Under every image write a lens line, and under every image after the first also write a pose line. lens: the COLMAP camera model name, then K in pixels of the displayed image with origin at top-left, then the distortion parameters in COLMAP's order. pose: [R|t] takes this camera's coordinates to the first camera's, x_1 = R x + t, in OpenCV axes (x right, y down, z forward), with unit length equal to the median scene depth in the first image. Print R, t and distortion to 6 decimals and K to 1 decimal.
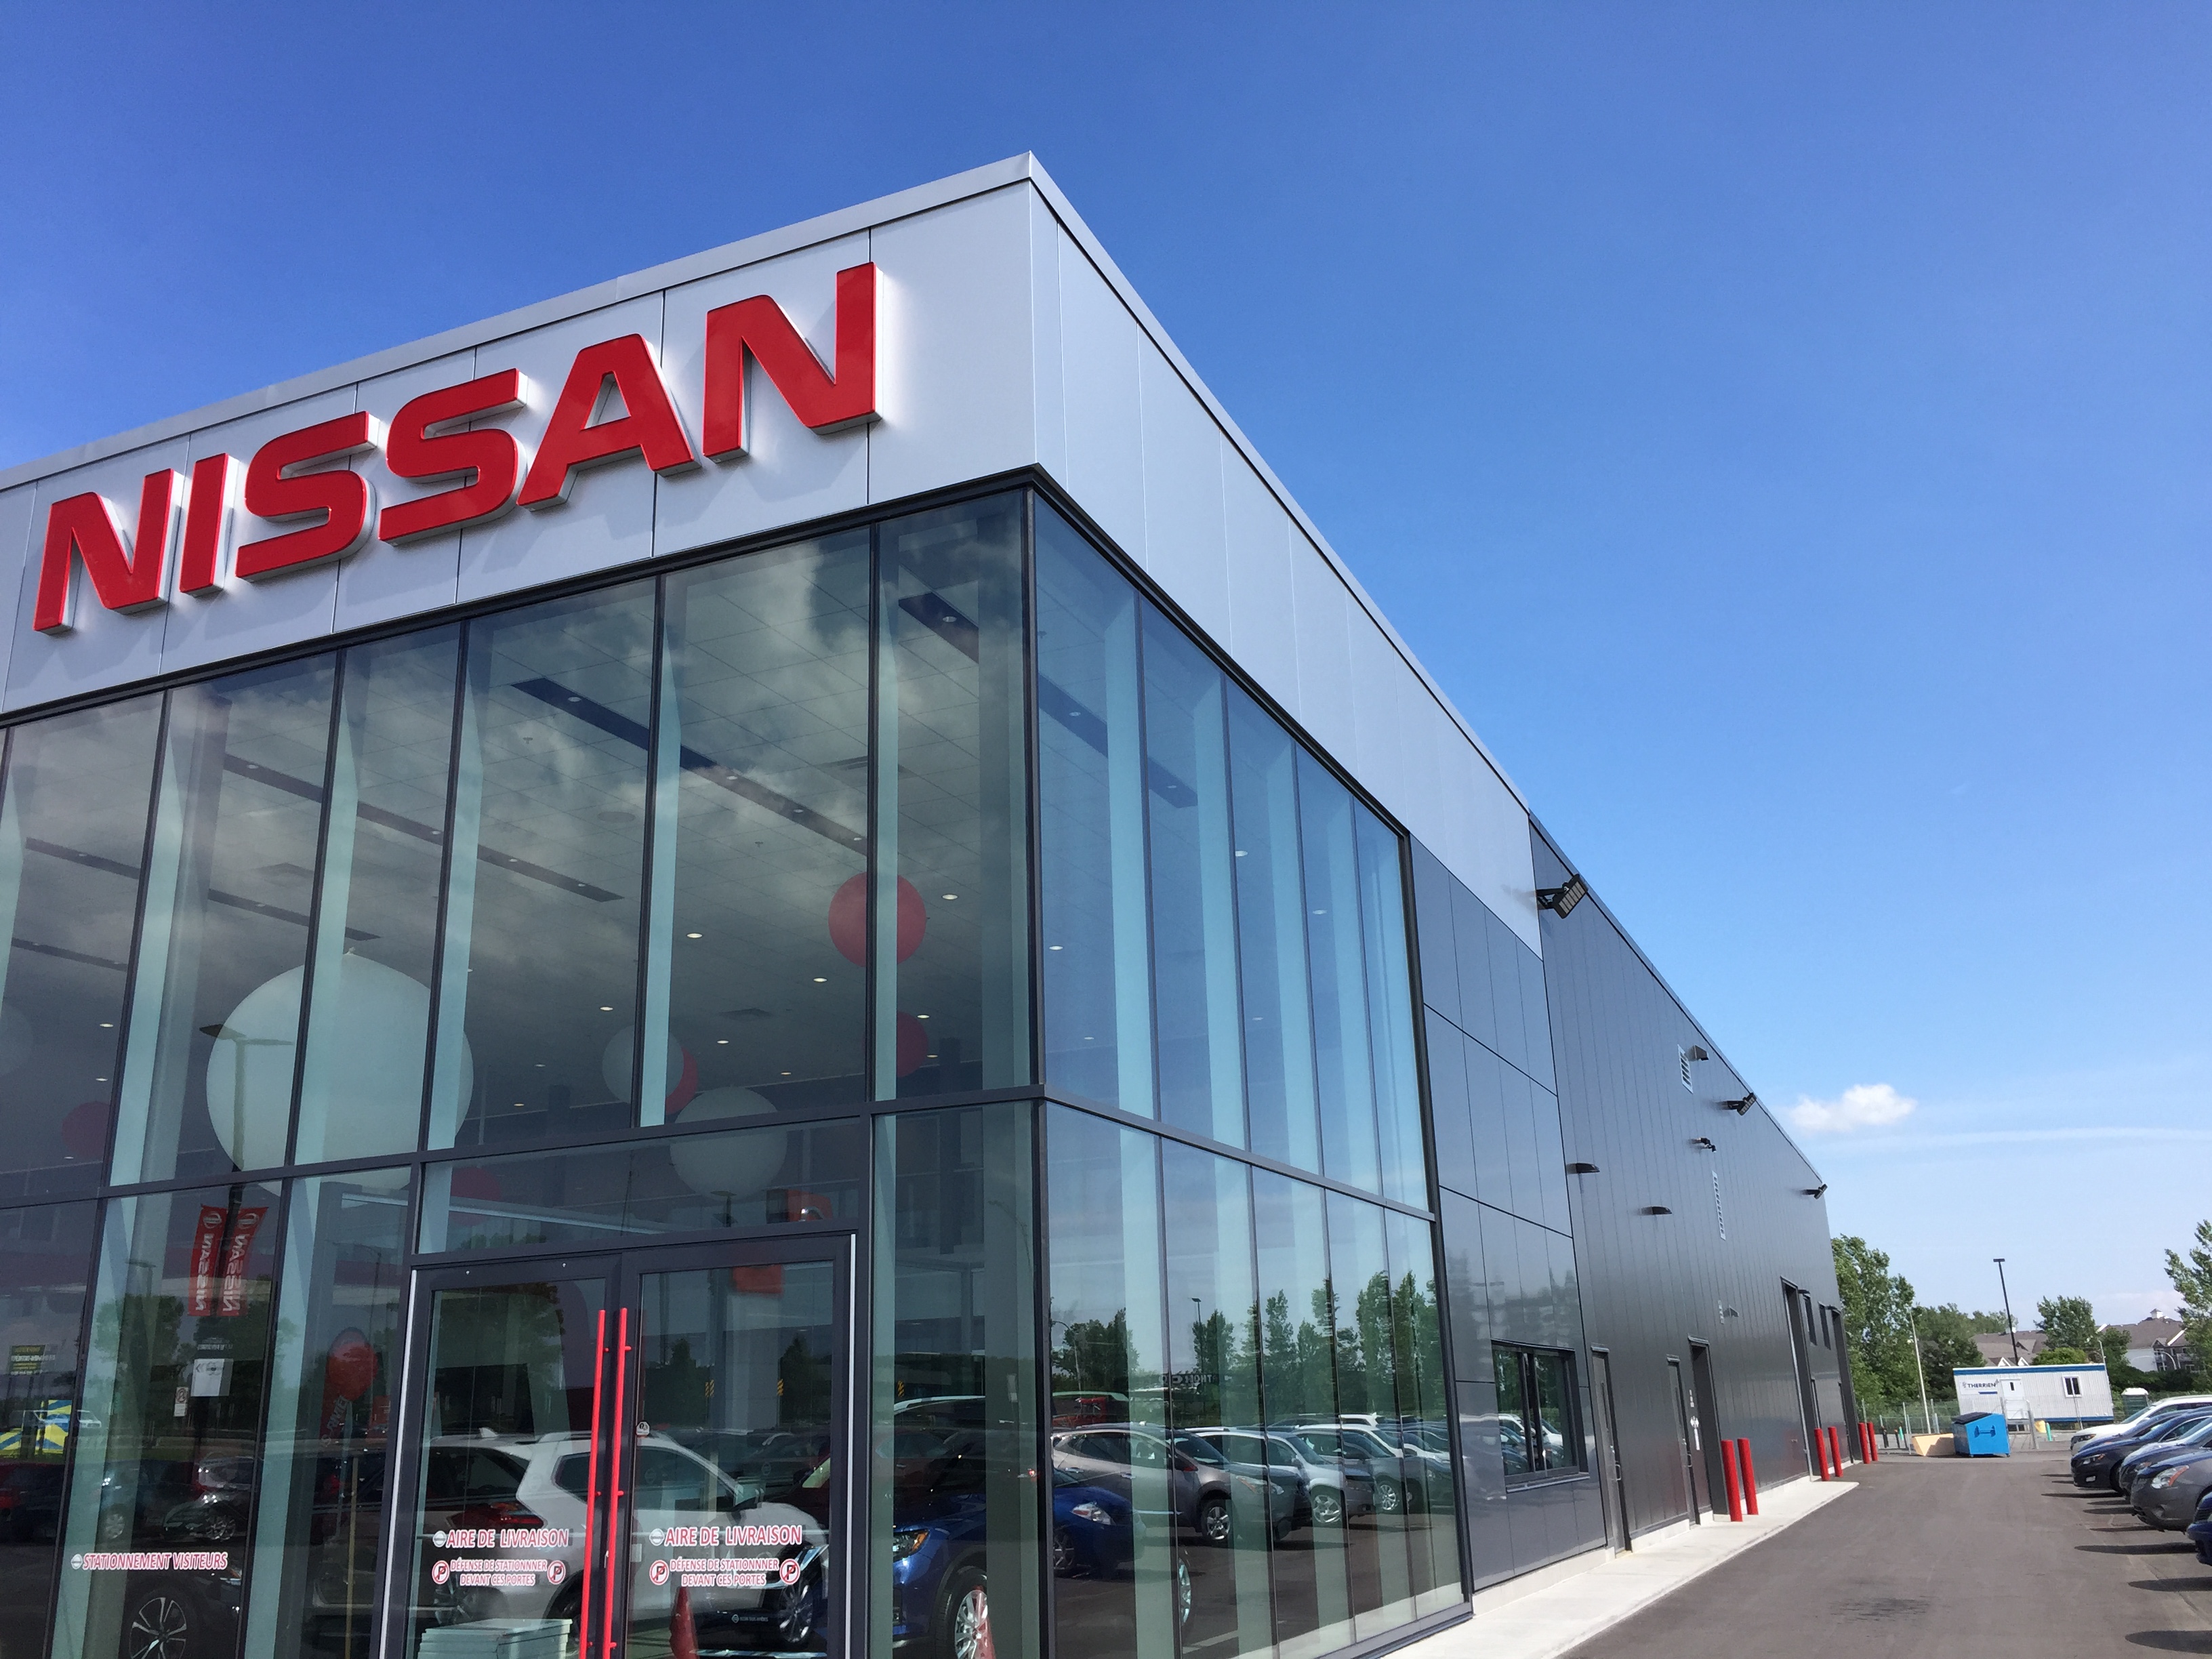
lens RADIAL K [[1884.3, 0, 1071.9], [0, 1884.3, 865.8], [0, 0, 1]] dist [0.073991, -0.084895]
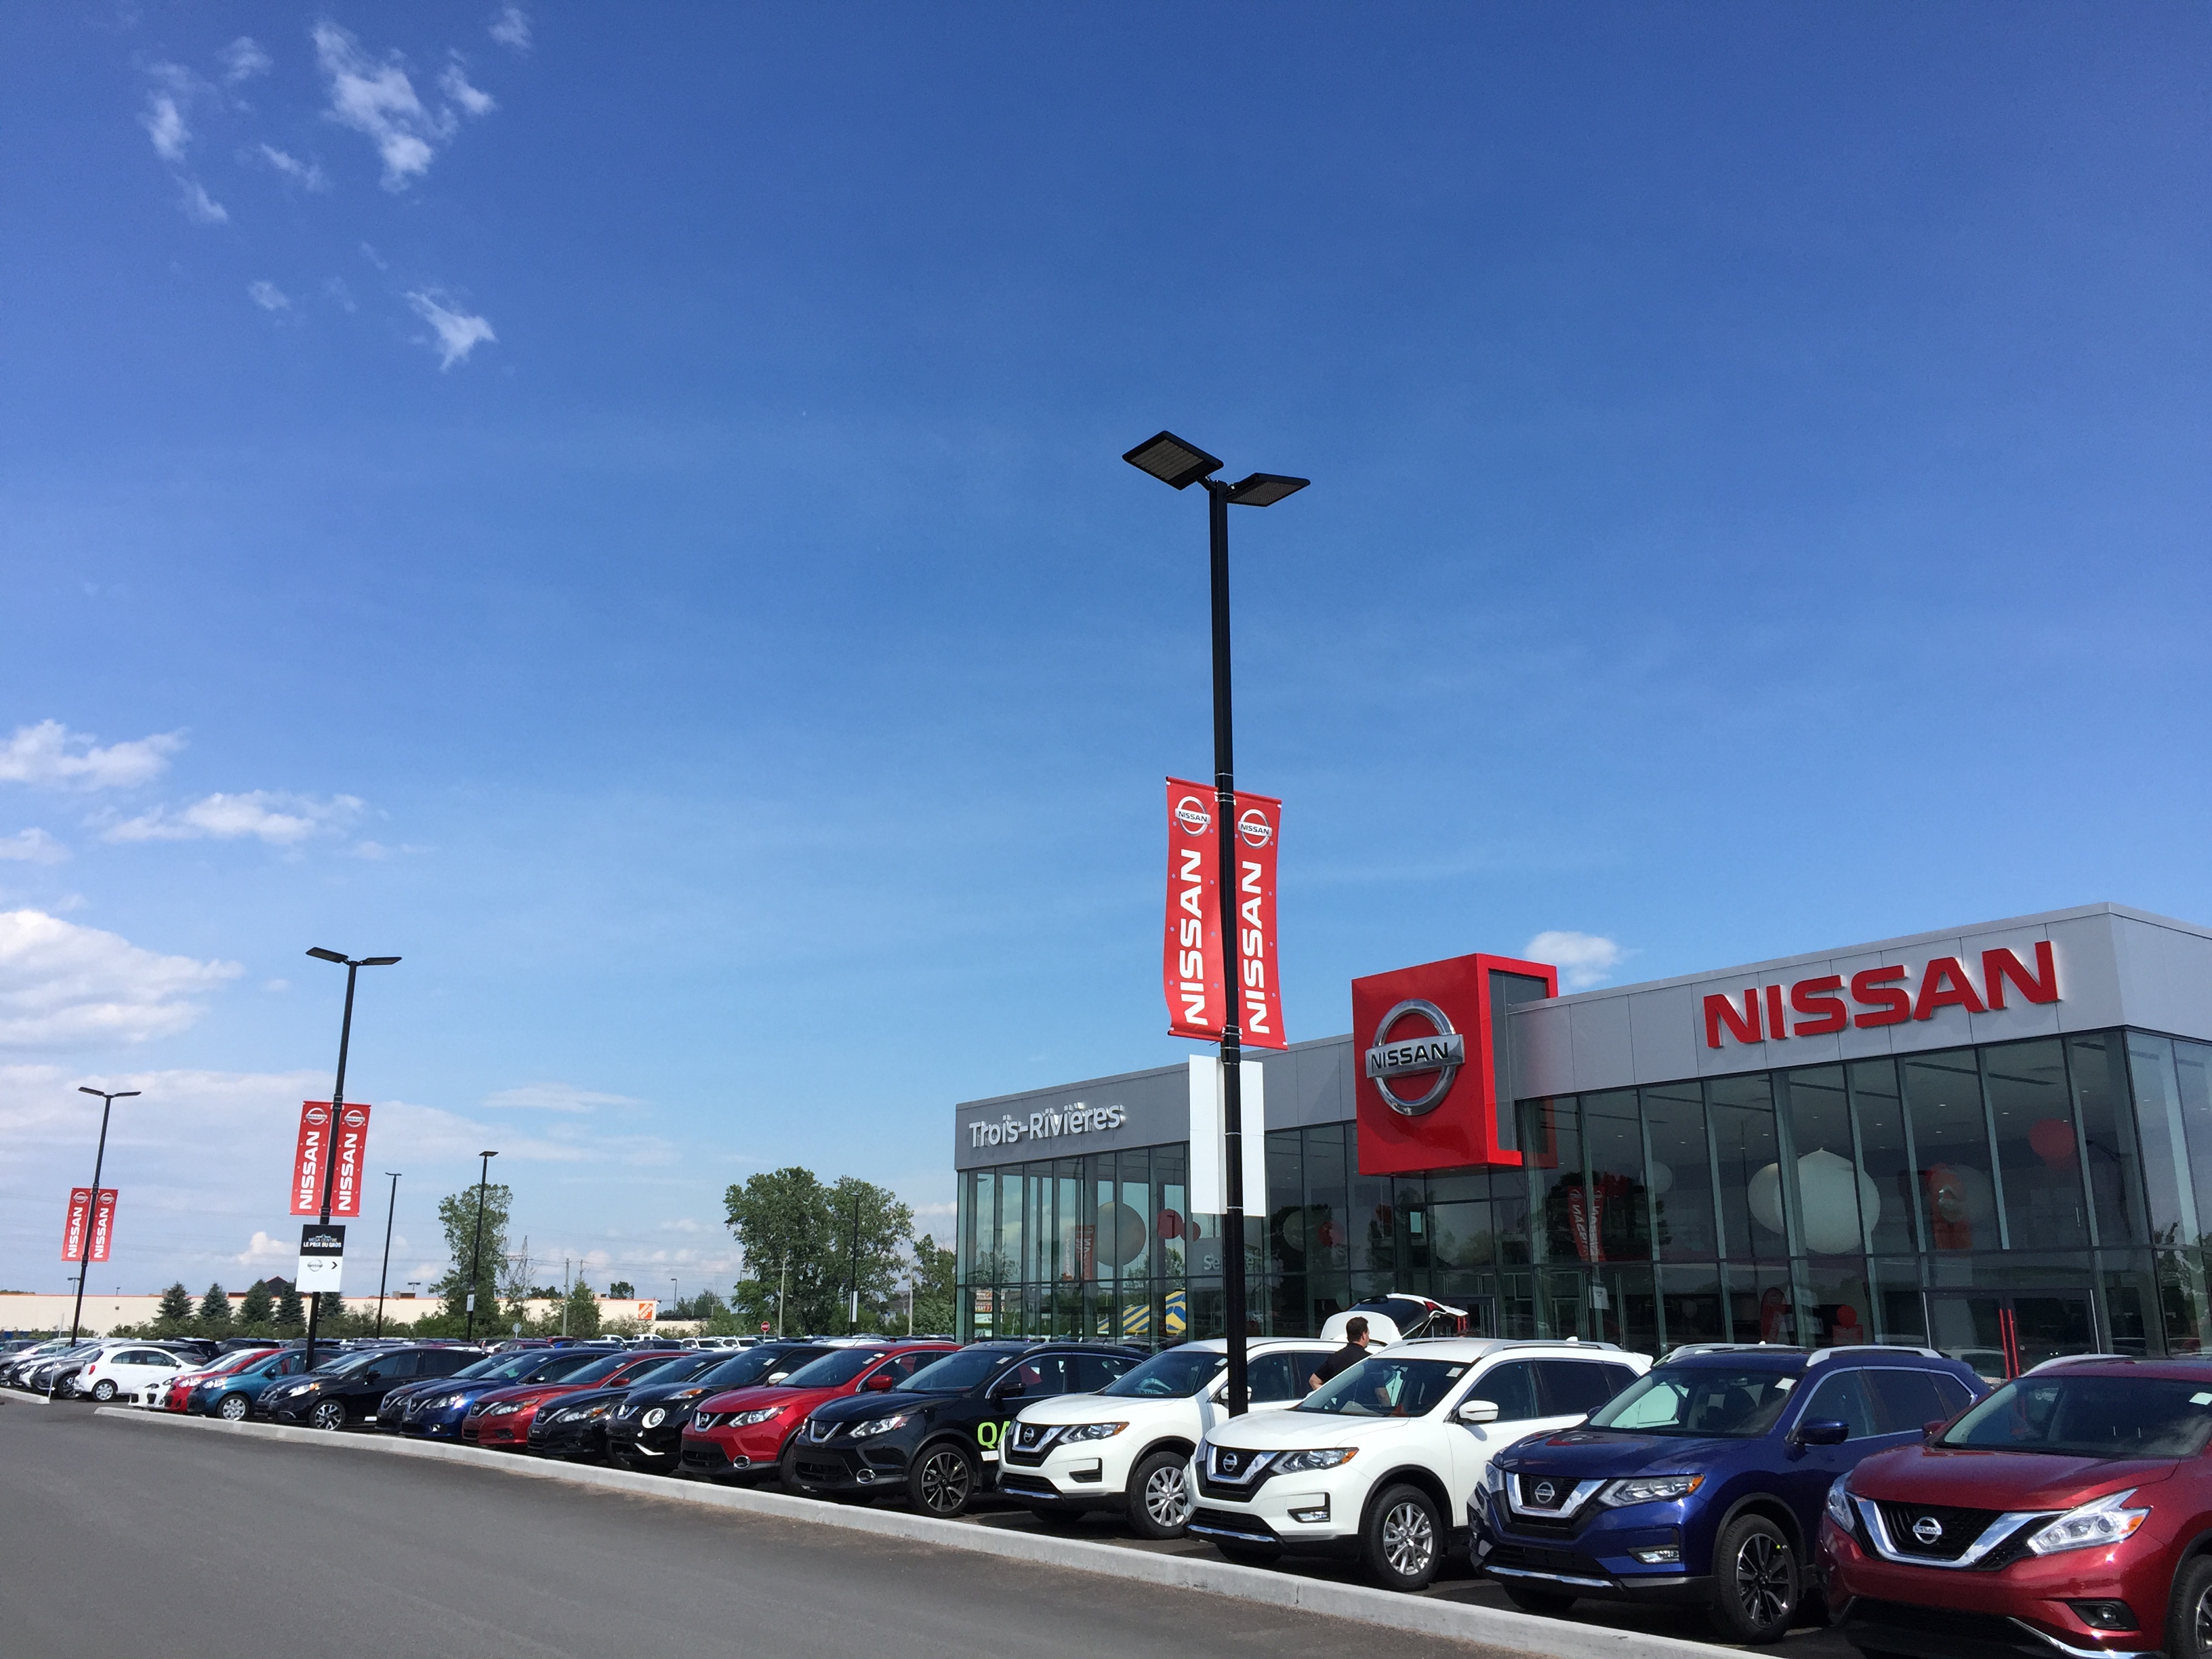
lens RADIAL K [[1884.3, 0, 1098.7], [0, 1884.3, 816.2], [0, 0, 1]] dist [0.073991, -0.084895]
pose [[0.865237, -0.109871, -0.489177, 0.077825], [0.121549, 0.992554, -0.007941, -0.611108], [0.486406, -0.052588, 0.872149, -2.028501]]
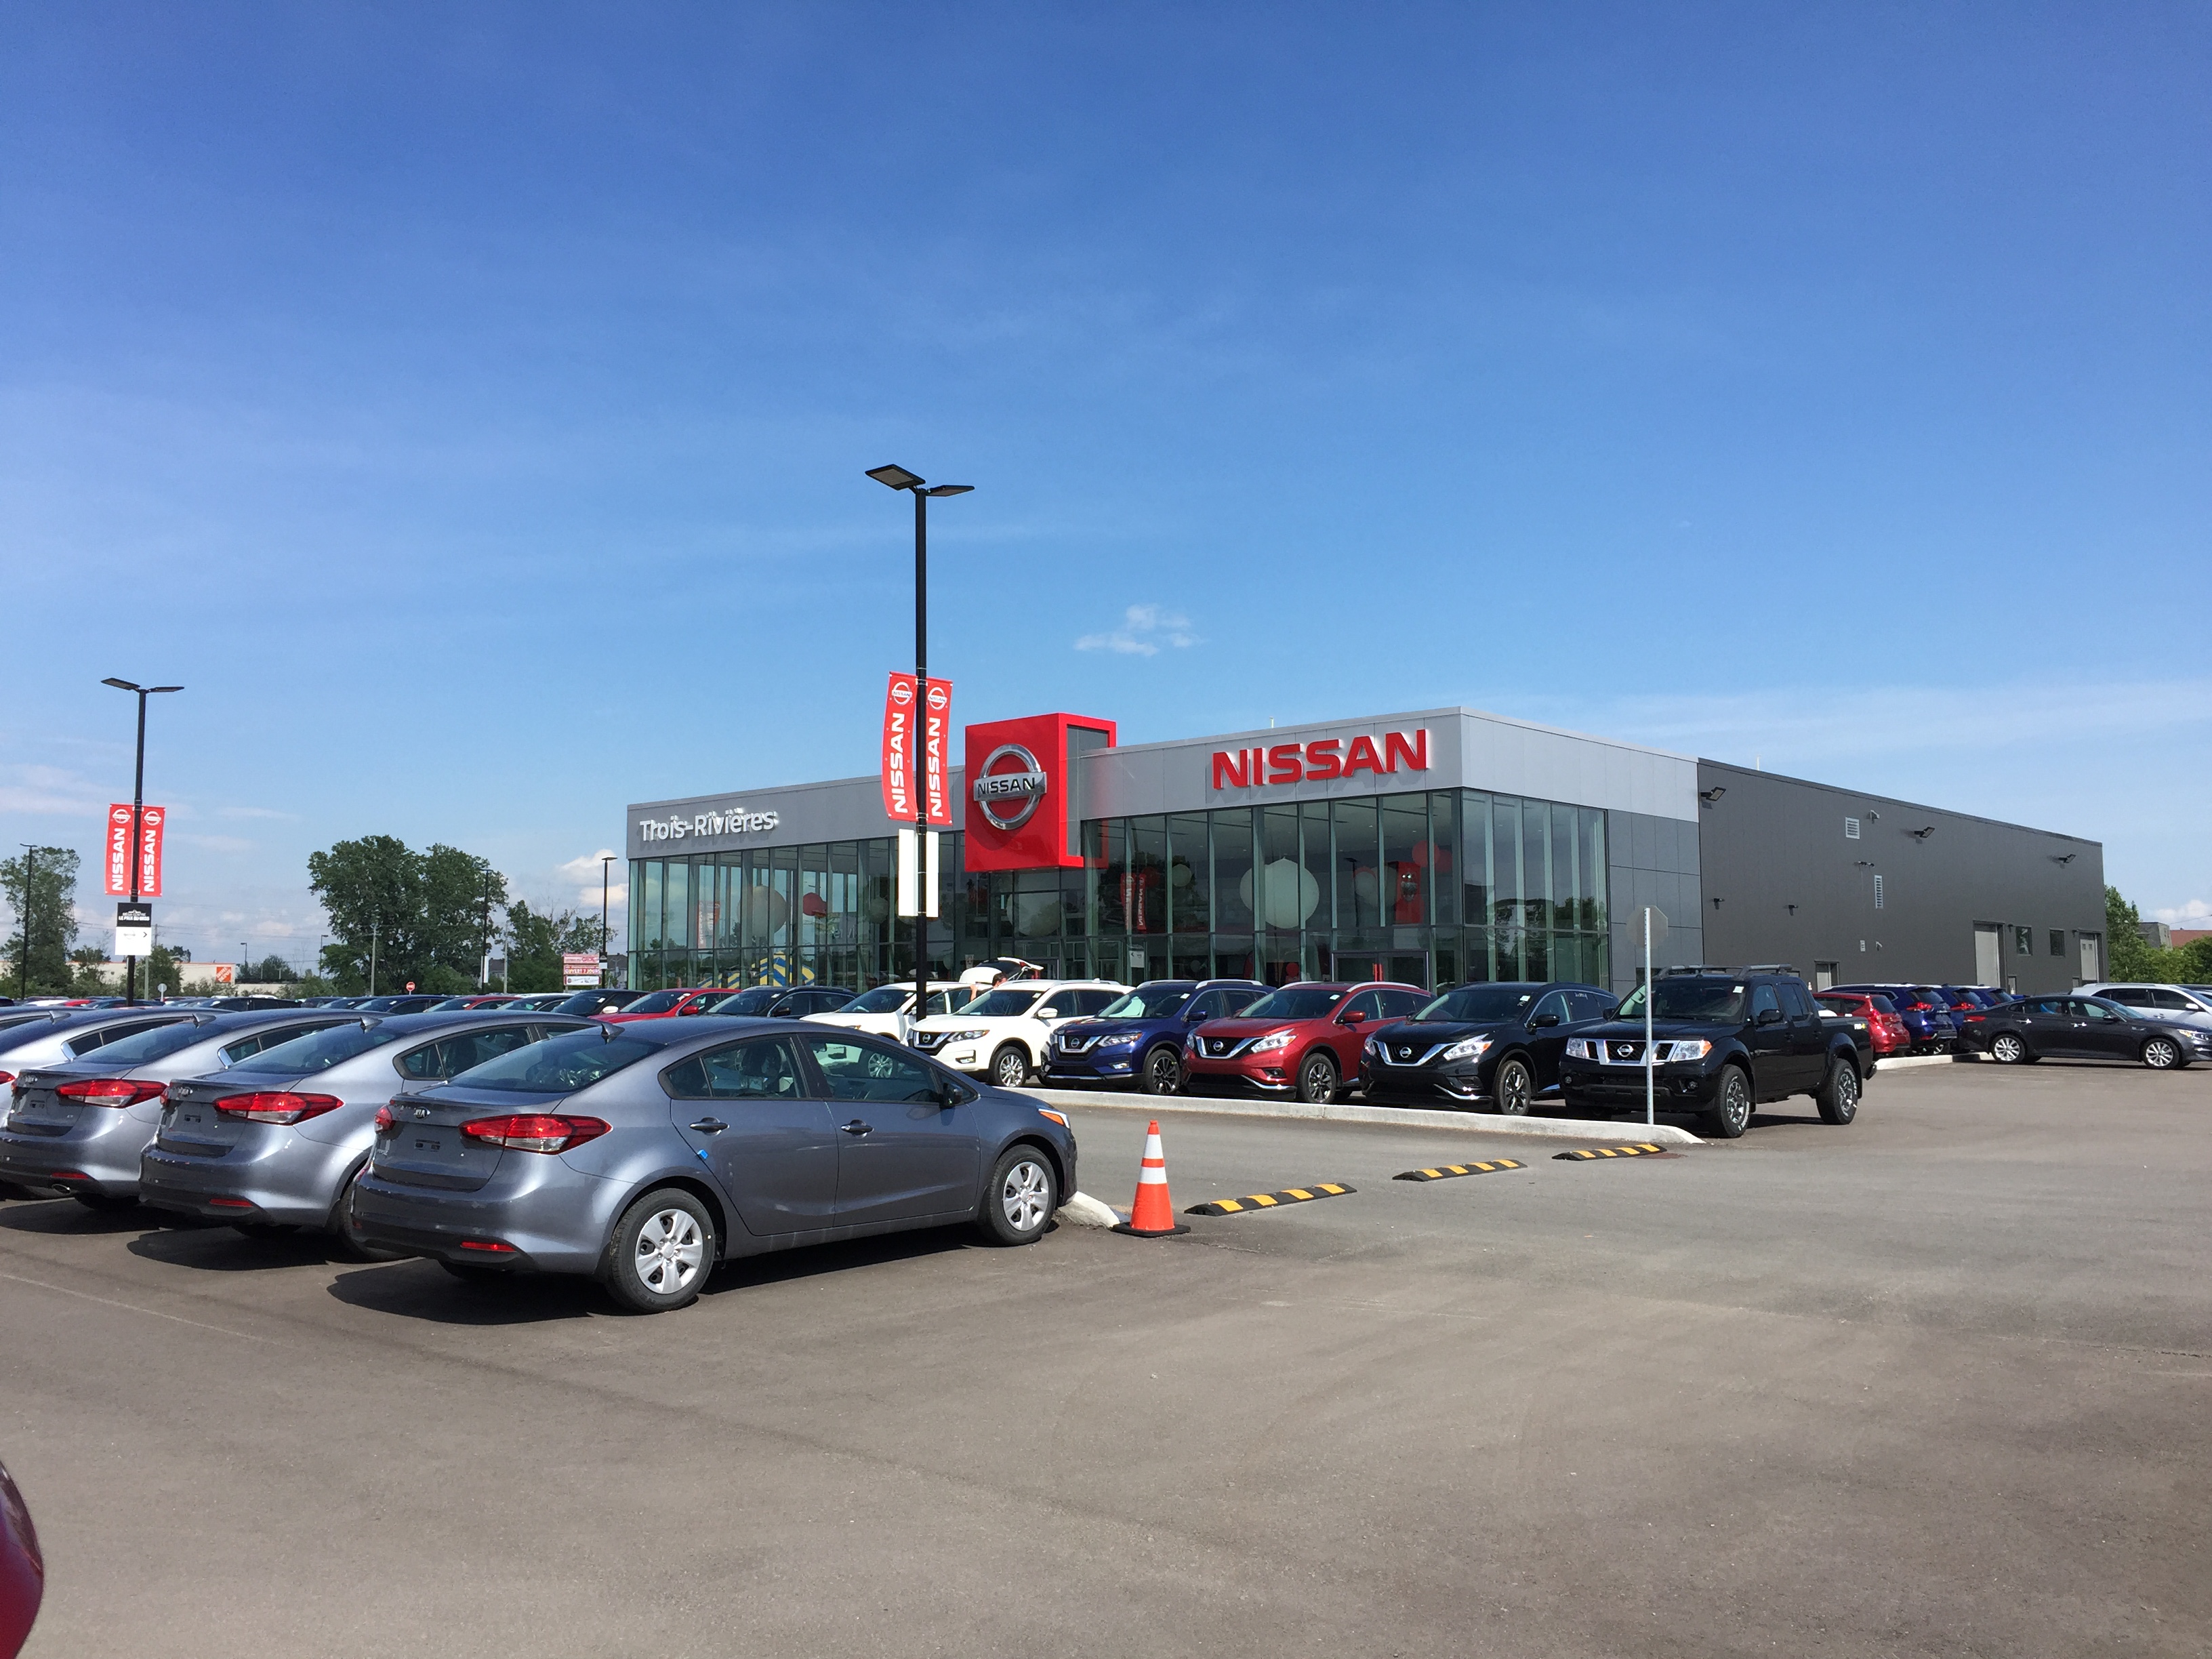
lens RADIAL K [[1884.3, 0, 1096.3], [0, 1884.3, 818.5], [0, 0, 1]] dist [0.073991, -0.084895]
pose [[0.953528, -0.009341, -0.301161, 0.444882], [0.067998, 0.980405, 0.184884, -0.903970], [0.293533, -0.196770, 0.935478, -3.070783]]
